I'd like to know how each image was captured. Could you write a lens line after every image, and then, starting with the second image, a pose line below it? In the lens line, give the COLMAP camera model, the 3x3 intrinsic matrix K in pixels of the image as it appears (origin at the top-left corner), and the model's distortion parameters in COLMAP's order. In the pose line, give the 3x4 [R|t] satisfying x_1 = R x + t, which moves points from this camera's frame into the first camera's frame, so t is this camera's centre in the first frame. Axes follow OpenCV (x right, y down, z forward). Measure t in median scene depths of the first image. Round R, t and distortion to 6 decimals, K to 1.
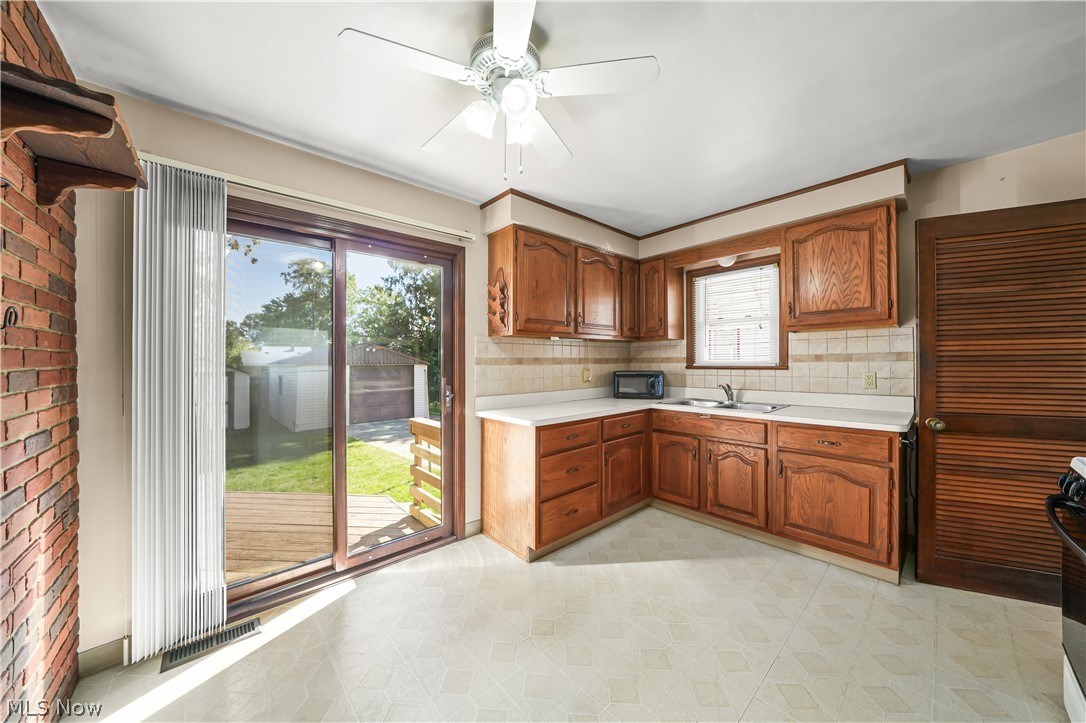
lens RADIAL K [[373.6, 0, 539.3], [0, 373.6, 358.6], [0, 0, 1]] dist [-0.021801, -0.000643]
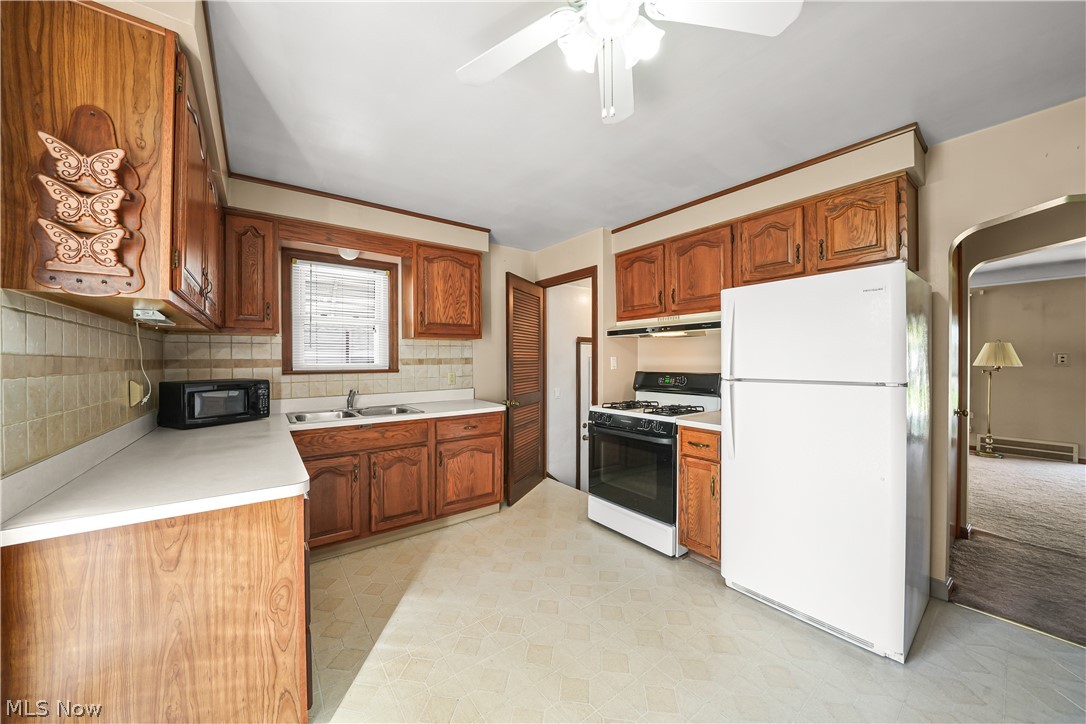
lens RADIAL K [[373.6, 0, 539.0], [0, 373.6, 362.6], [0, 0, 1]] dist [-0.021801, -0.000643]
pose [[0.086961, 0.003645, 0.996205, -0.408289], [-0.003089, 0.999989, -0.003389, 0.004341], [-0.996207, -0.002783, 0.086971, 0.530781]]
